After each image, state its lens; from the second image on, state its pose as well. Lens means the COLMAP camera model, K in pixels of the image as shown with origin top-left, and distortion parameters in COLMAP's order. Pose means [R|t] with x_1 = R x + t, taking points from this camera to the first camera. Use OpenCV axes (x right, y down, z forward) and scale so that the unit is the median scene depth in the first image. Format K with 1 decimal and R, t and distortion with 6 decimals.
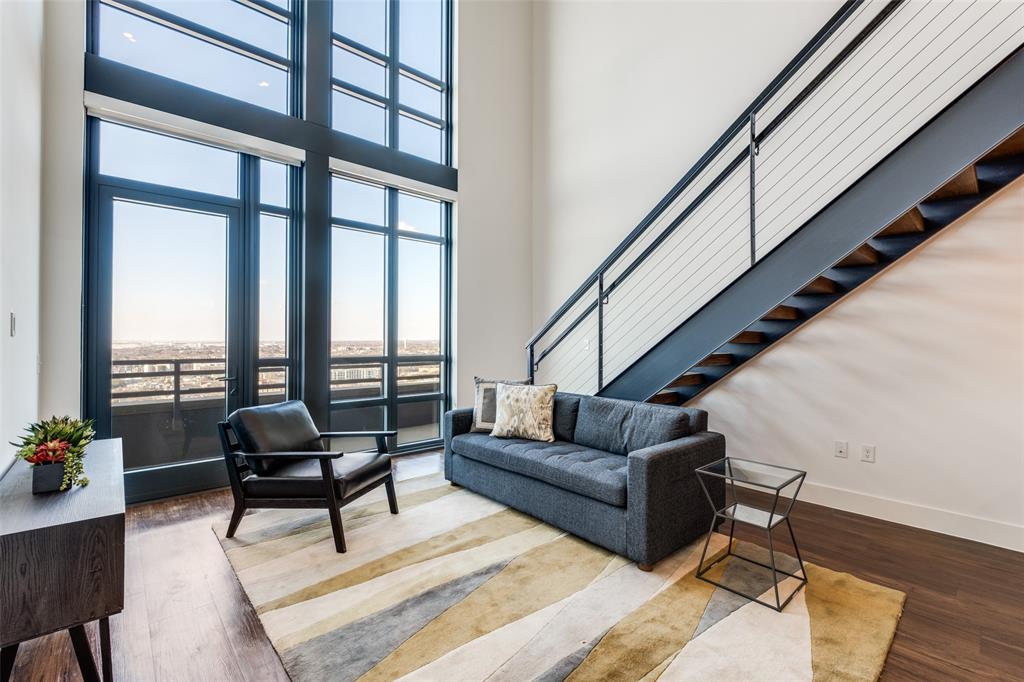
lens RADIAL K [[442.6, 0, 509.0], [0, 442.6, 340.3], [0, 0, 1]] dist [0.000619, -0.003601]
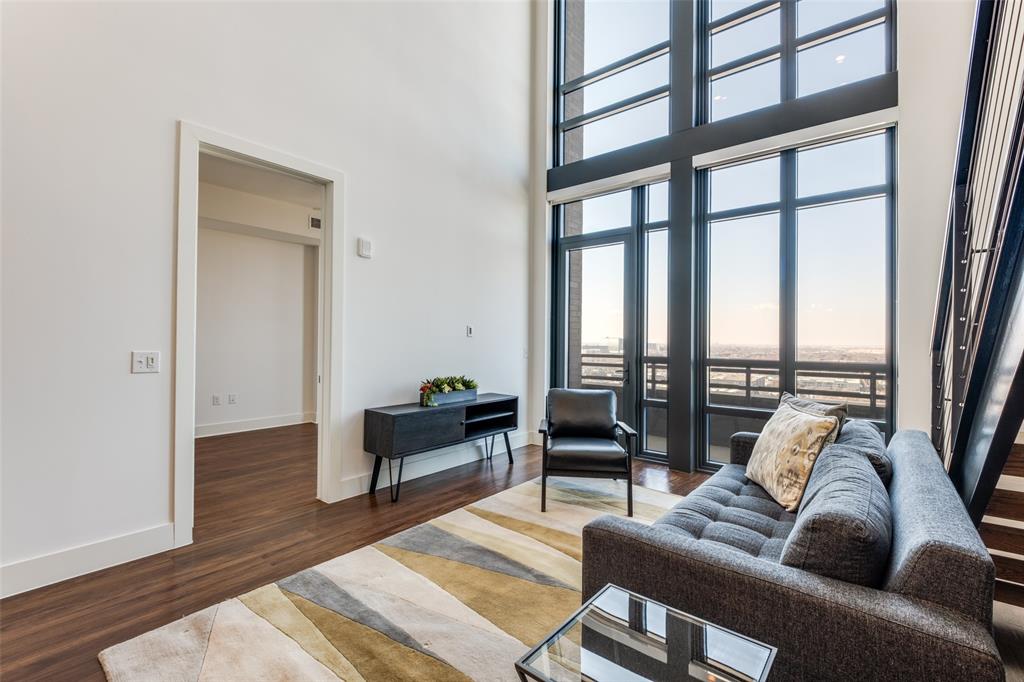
lens RADIAL K [[442.6, 0, 511.2], [0, 442.6, 339.6], [0, 0, 1]] dist [0.000619, -0.003601]
pose [[0.160679, -0.004022, -0.986999, 0.521275], [-0.004324, 0.999979, -0.004779, 0.003712], [0.986997, 0.005036, 0.160658, 0.447353]]
